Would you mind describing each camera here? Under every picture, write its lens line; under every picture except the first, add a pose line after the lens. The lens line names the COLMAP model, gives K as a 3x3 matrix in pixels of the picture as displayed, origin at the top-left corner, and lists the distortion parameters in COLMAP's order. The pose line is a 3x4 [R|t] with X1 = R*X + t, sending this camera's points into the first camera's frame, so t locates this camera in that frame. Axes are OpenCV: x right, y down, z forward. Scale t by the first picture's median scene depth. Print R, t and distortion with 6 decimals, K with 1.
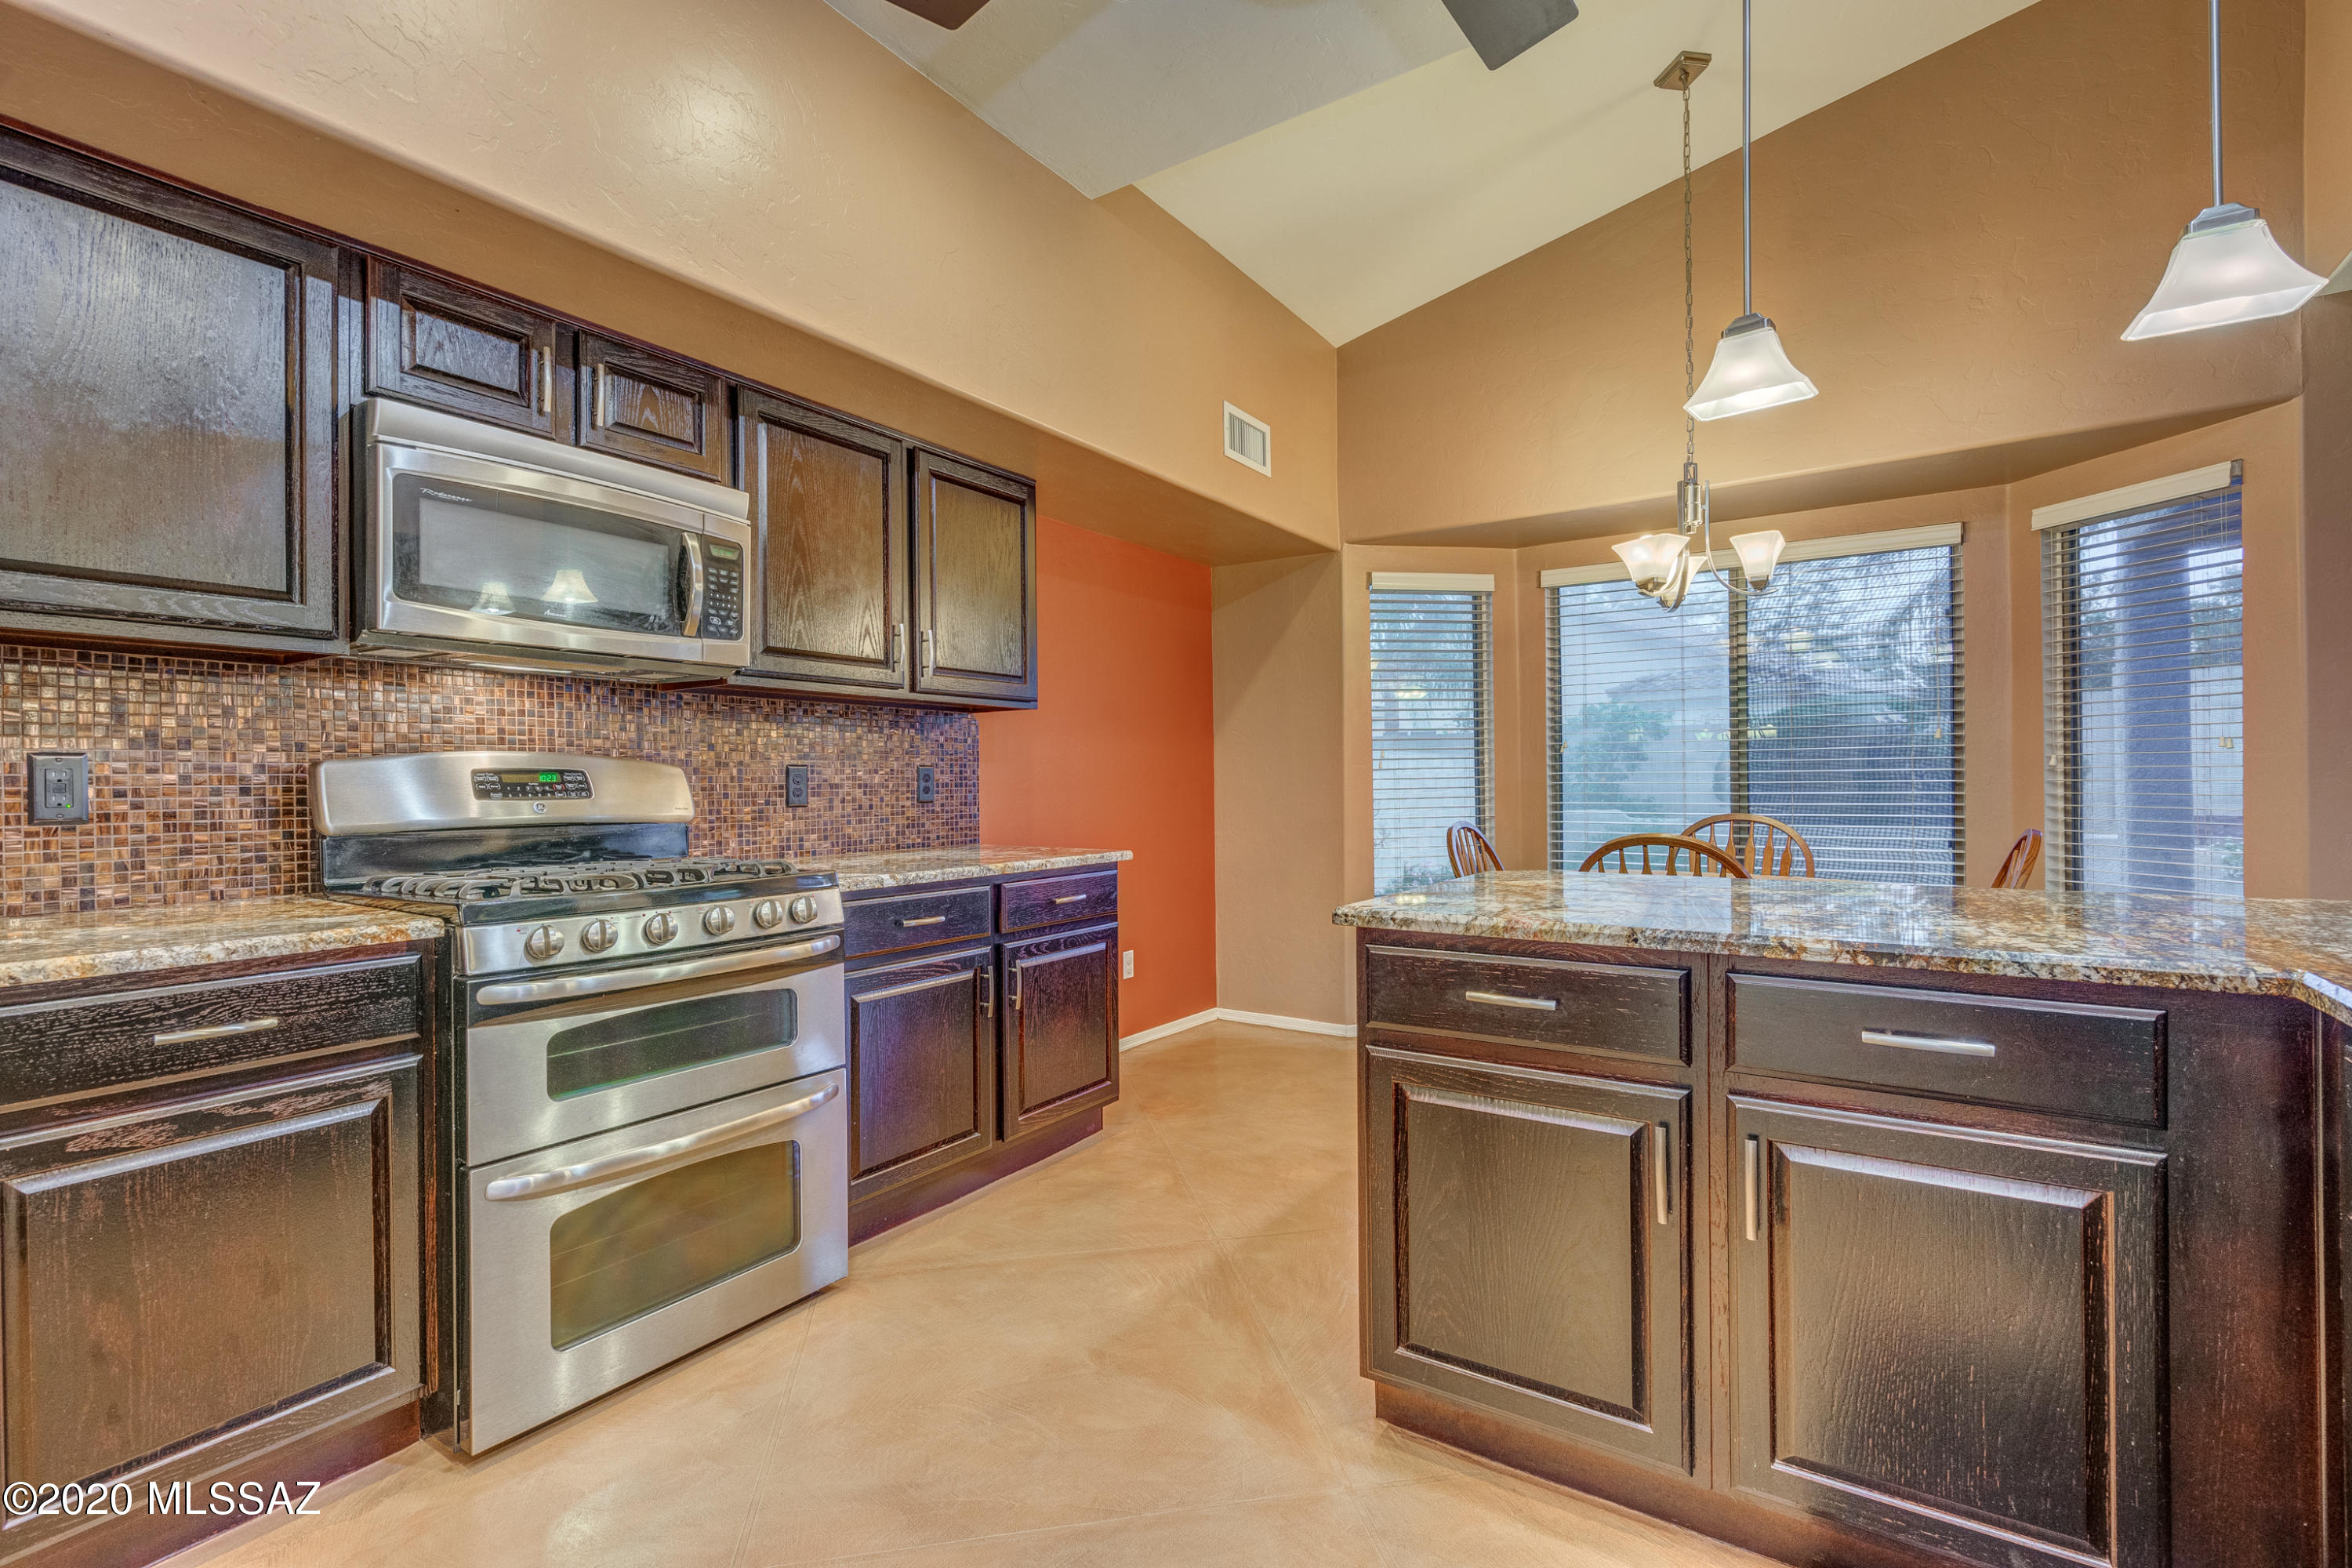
lens RADIAL K [[1076.7, 0, 1179.9], [0, 1076.7, 781.3], [0, 0, 1]] dist [-0.002644, -0.000921]
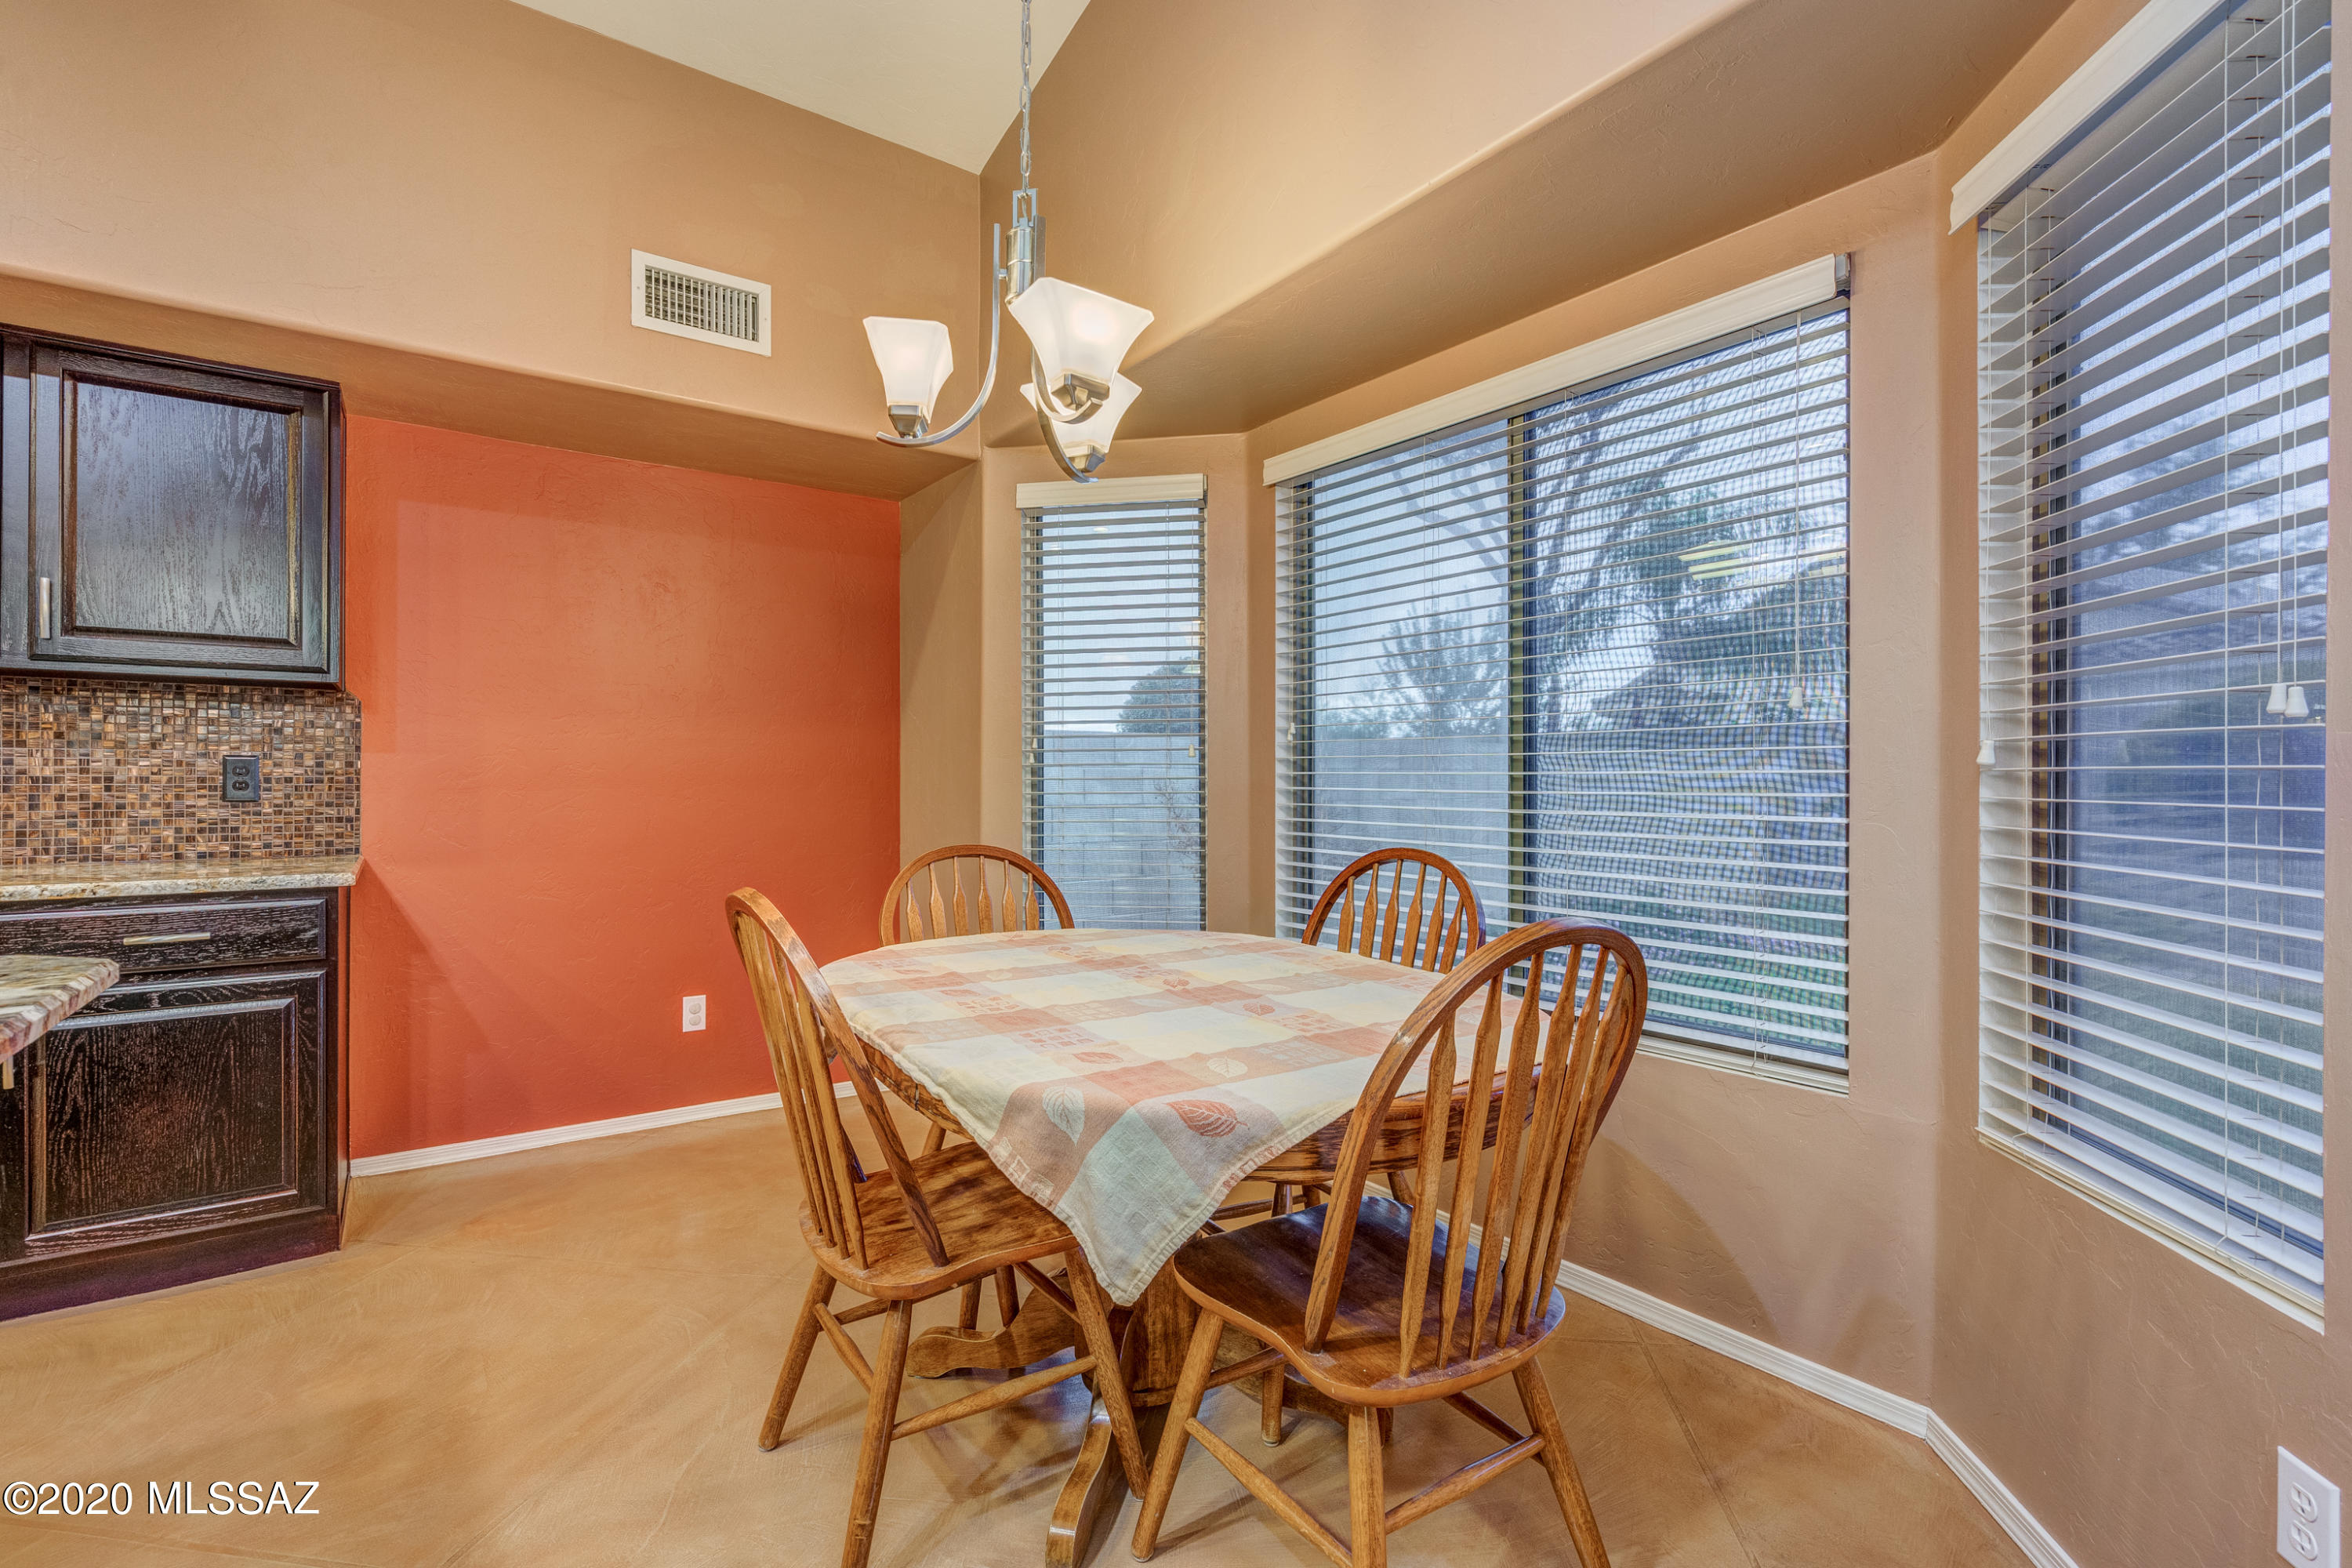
lens RADIAL K [[1076.7, 0, 1168.9], [0, 1076.7, 784.3], [0, 0, 1]] dist [-0.002644, -0.000921]
pose [[0.930377, 0.018323, -0.366146, 0.700822], [-0.015101, 0.999818, 0.011663, -0.012908], [0.366293, -0.005322, 0.930484, 0.506948]]
